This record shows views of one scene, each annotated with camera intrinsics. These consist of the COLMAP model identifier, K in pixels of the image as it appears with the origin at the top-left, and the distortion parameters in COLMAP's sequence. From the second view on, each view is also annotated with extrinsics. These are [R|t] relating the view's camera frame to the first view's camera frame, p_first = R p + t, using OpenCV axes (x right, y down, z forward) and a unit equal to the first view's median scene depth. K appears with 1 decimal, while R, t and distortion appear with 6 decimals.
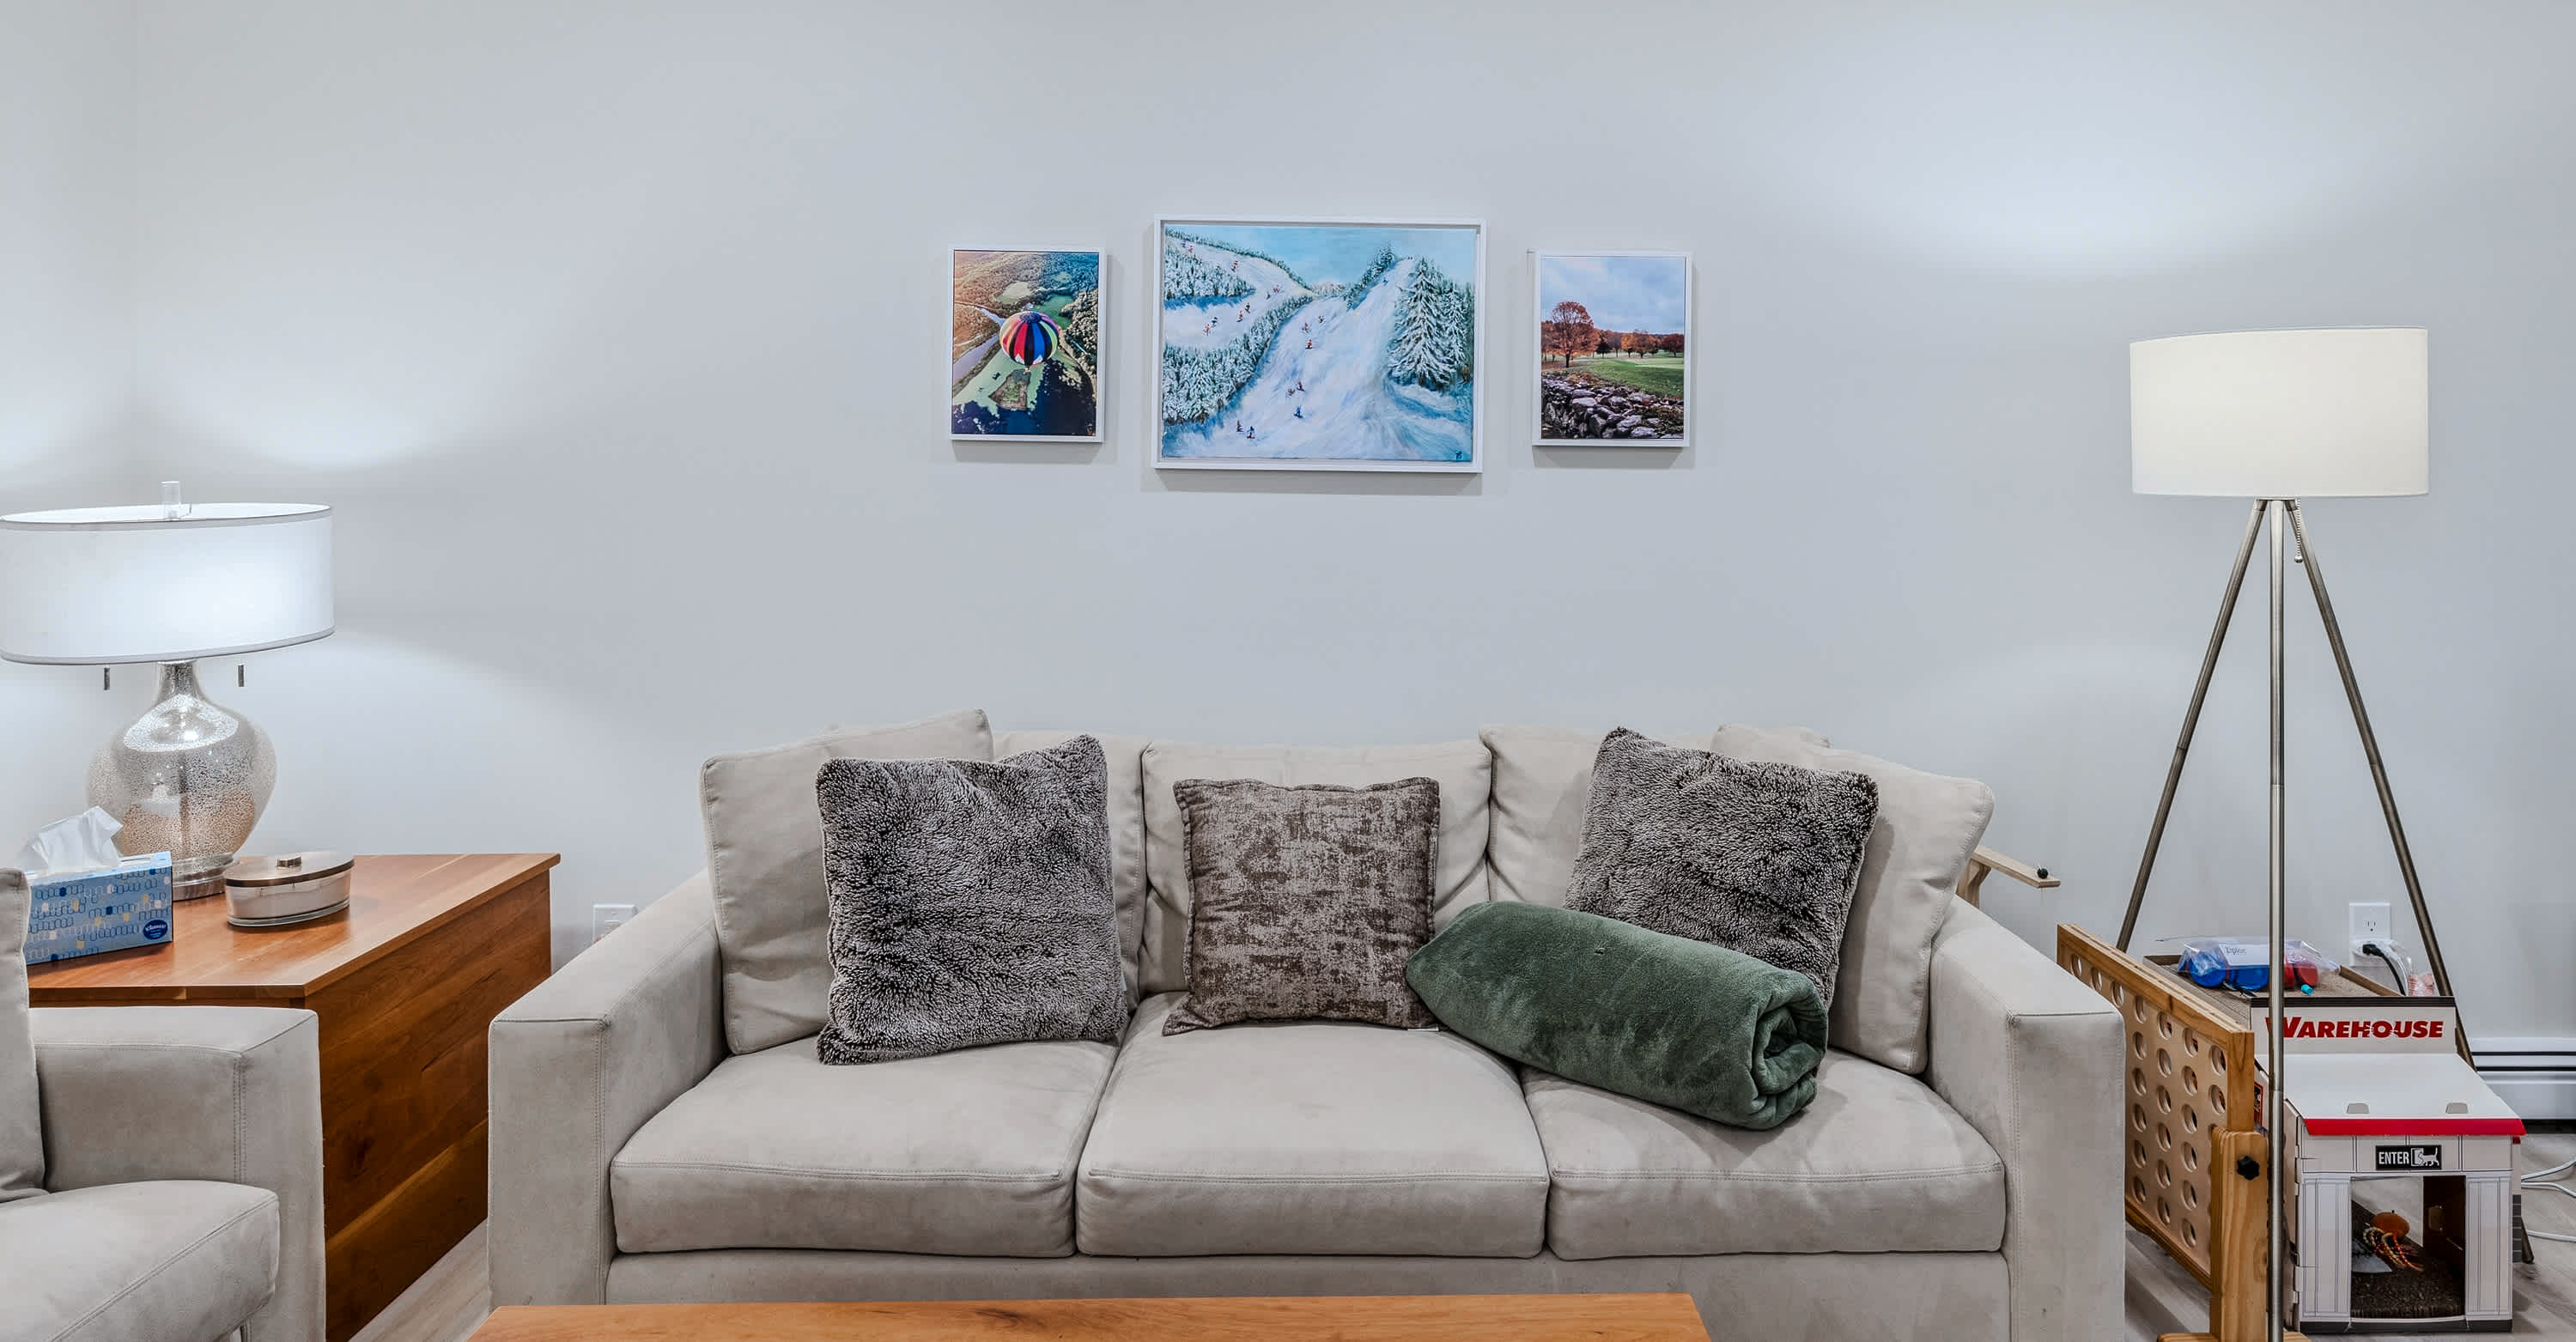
lens RADIAL K [[1542.1, 0, 1324.4], [0, 1542.1, 462.5], [0, 0, 1]] dist [-0.001121, 0.005134]
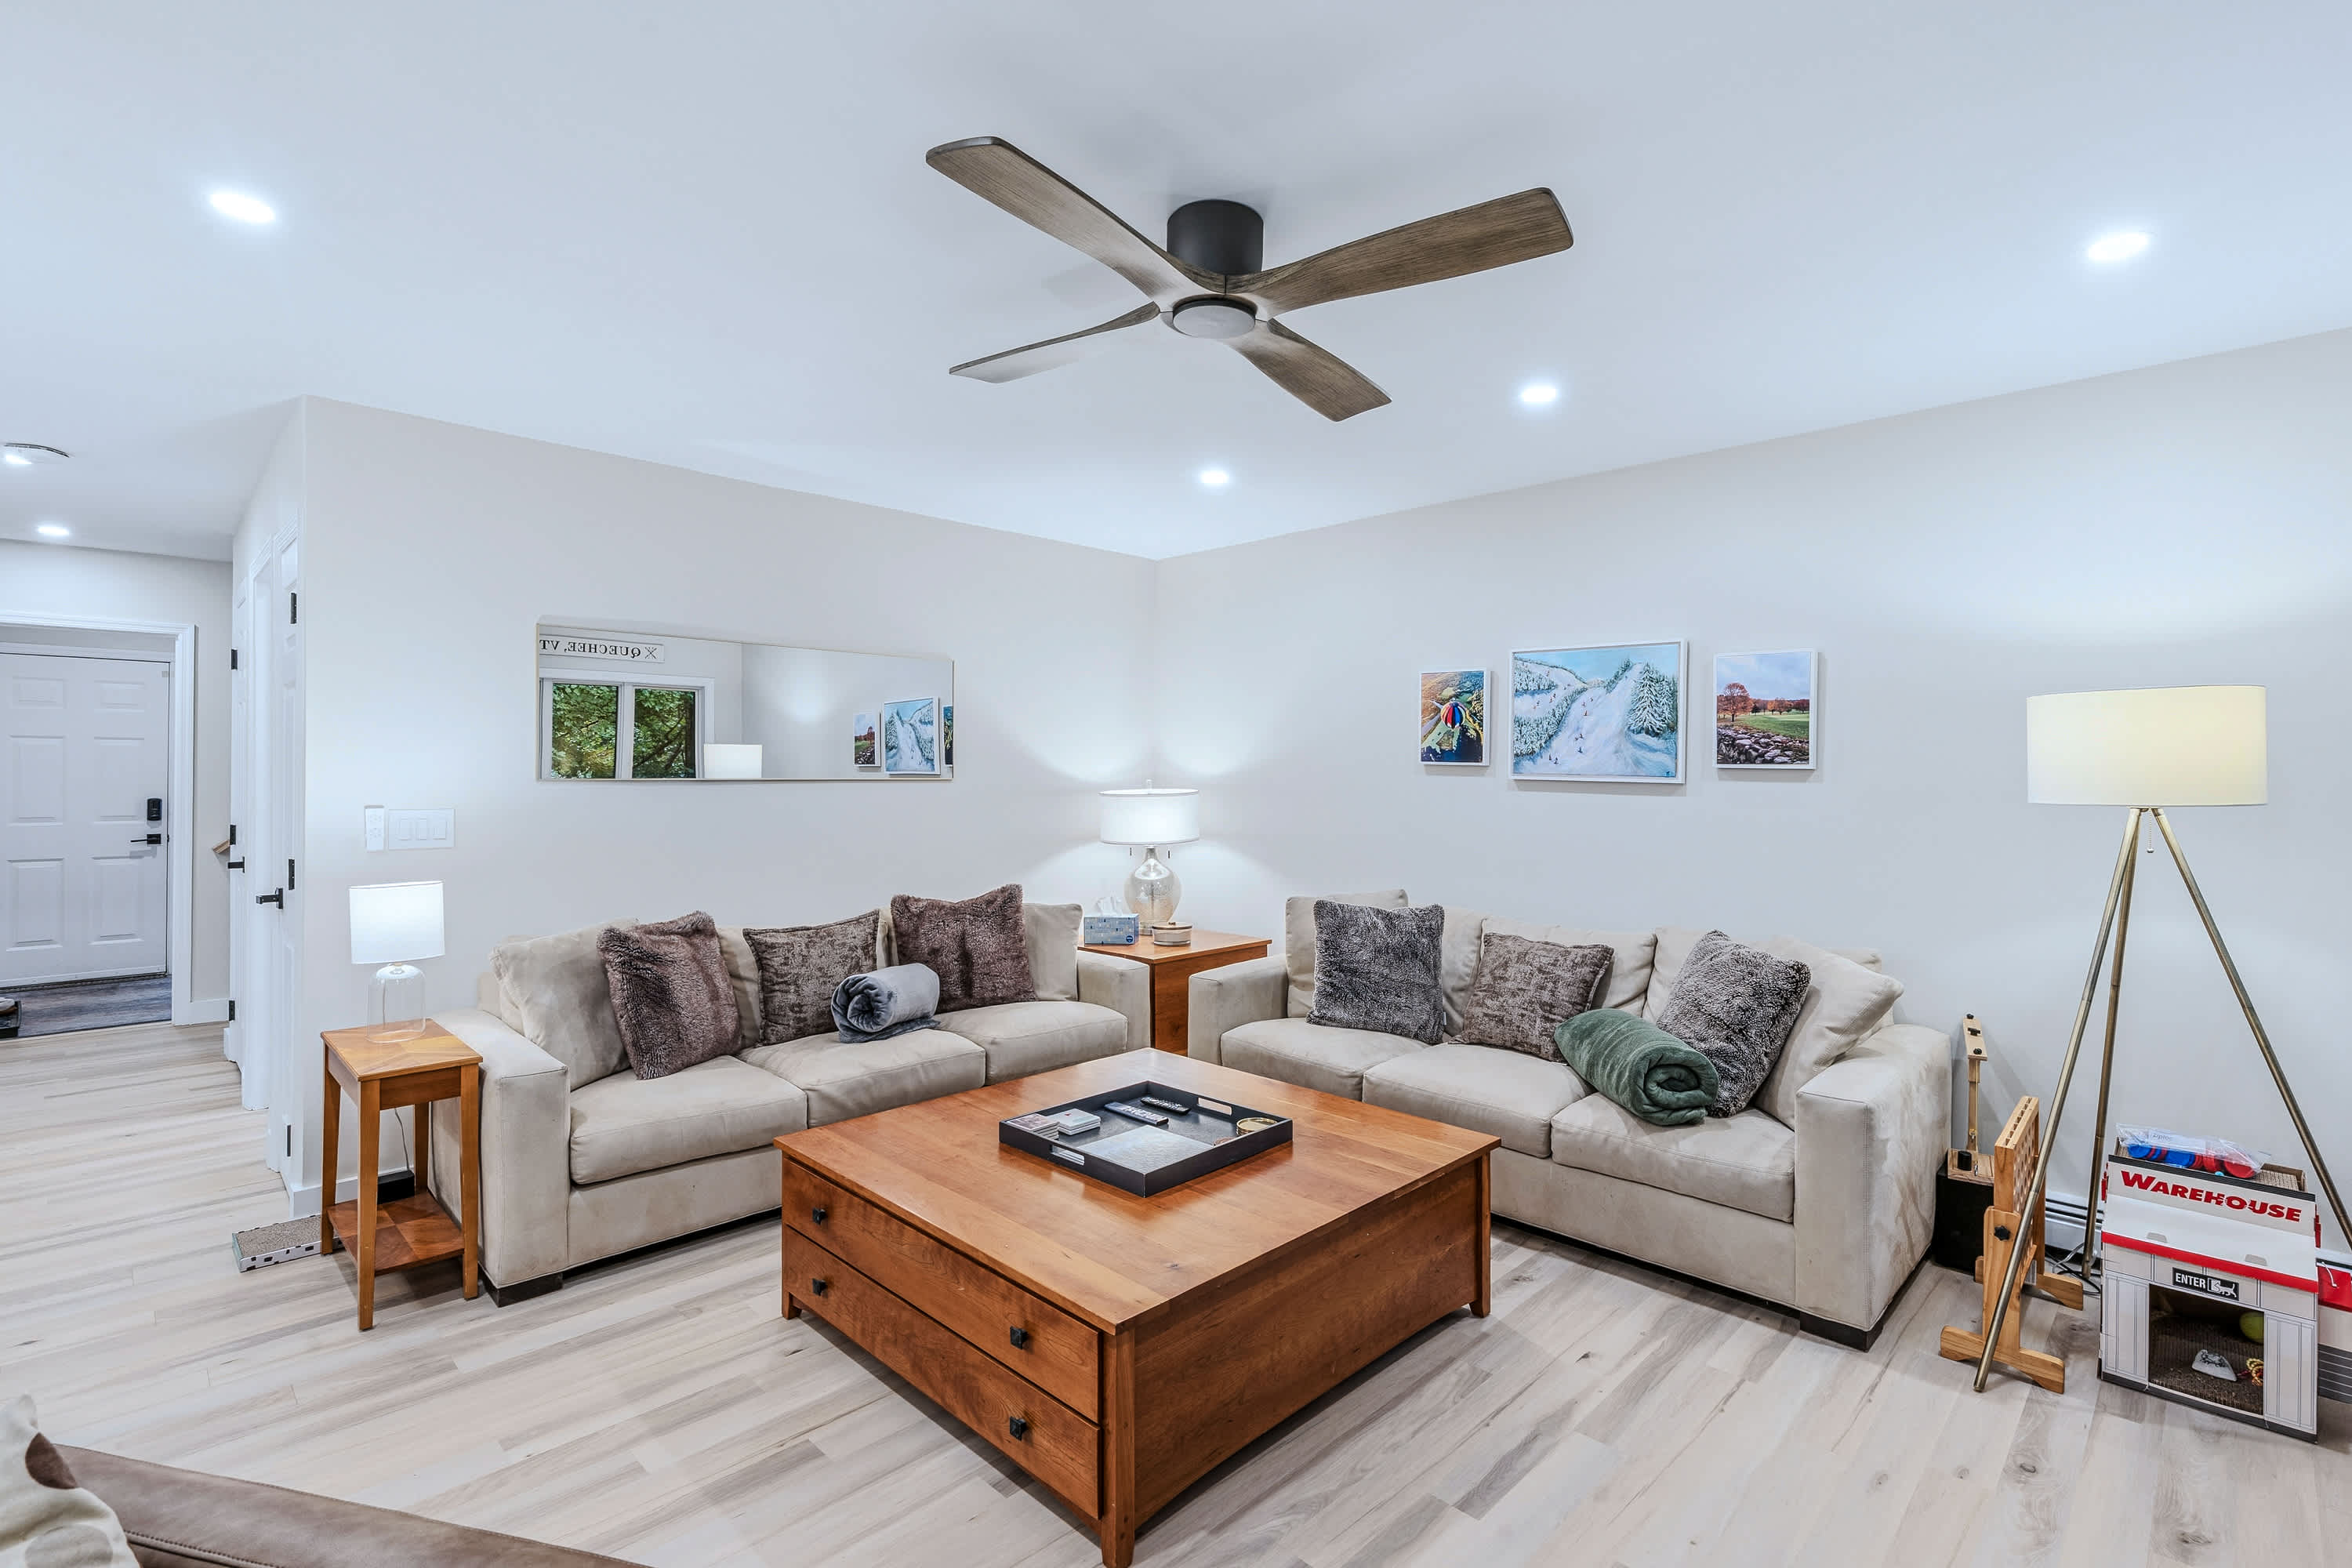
lens RADIAL K [[1086.9, 0, 1184.0], [0, 1086.9, 761.9], [0, 0, 1]] dist [-0.007964, 0.004195]
pose [[0.704641, -0.000887, -0.709564, 0.617343], [-0.007921, 0.999927, -0.009116, -0.002337], [0.709520, 0.012044, 0.704582, -0.283391]]
